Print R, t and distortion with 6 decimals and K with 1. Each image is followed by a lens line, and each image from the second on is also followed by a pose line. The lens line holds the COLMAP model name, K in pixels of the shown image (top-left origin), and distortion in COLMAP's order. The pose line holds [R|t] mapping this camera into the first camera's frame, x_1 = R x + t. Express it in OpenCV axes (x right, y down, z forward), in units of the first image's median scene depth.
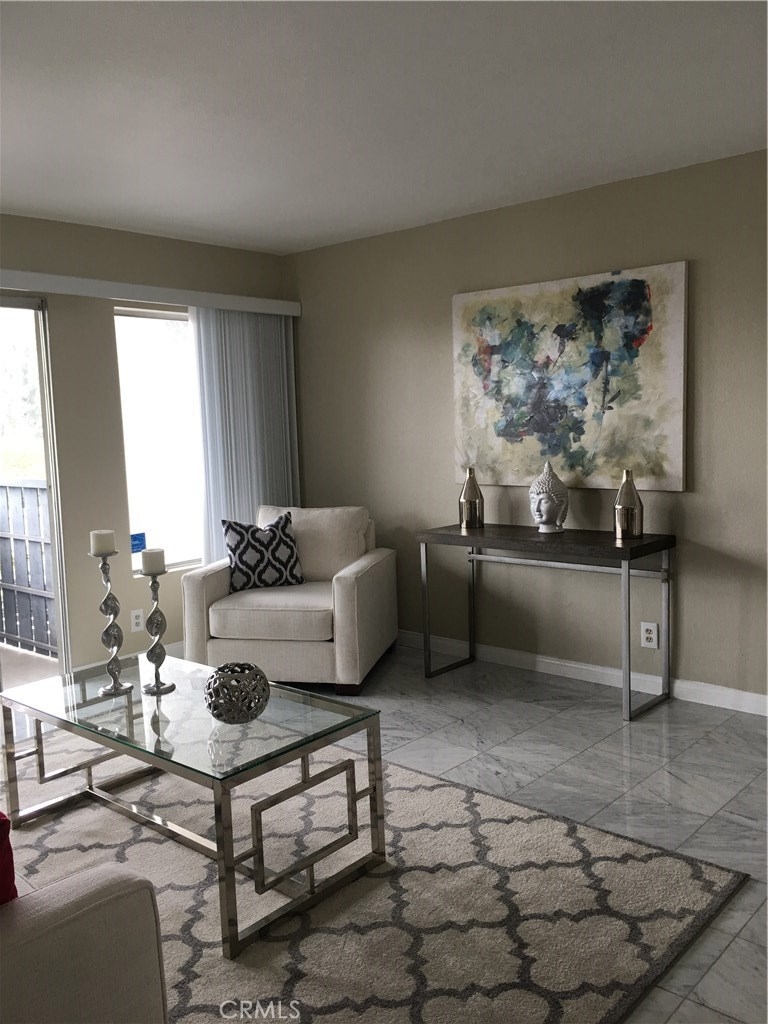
lens RADIAL K [[871.5, 0, 384.0], [0, 871.5, 512.0], [0, 0, 1]] dist [0.088487, -0.129542]
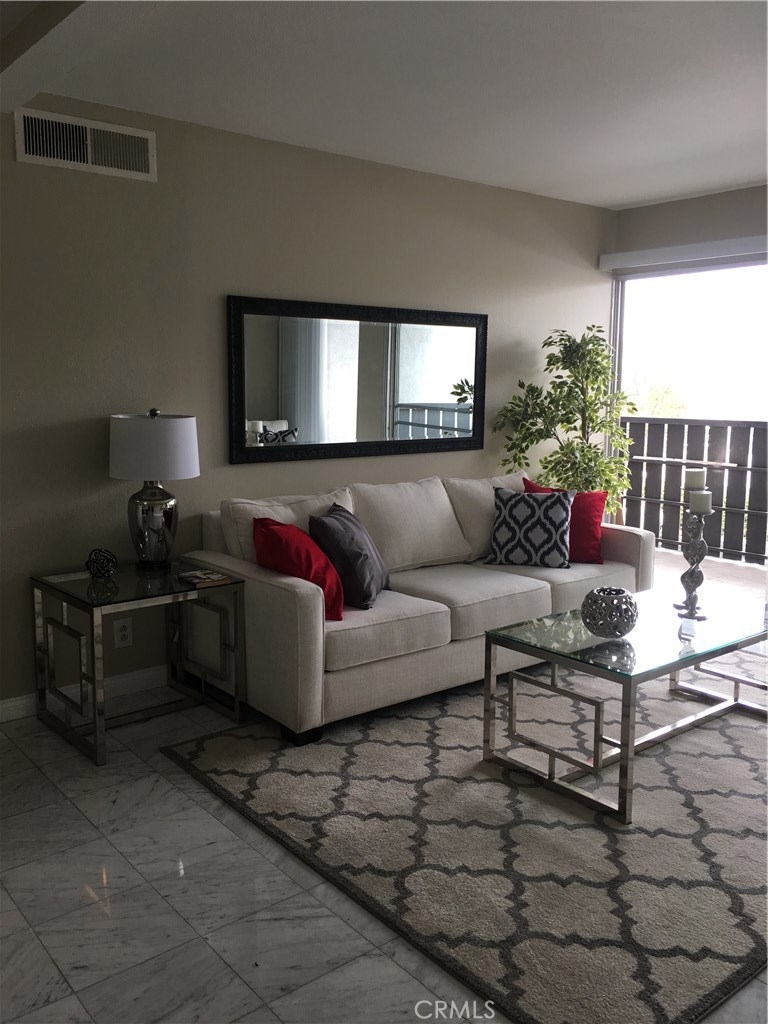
lens RADIAL K [[866.7, 0, 384.0], [0, 866.7, 512.0], [0, 0, 1]] dist [0.067223, -0.139640]
pose [[-0.155740, 0.182600, -0.970774, 0.929701], [-0.119034, 0.972135, 0.201953, -0.111649], [0.980600, 0.147008, -0.129664, 0.803709]]
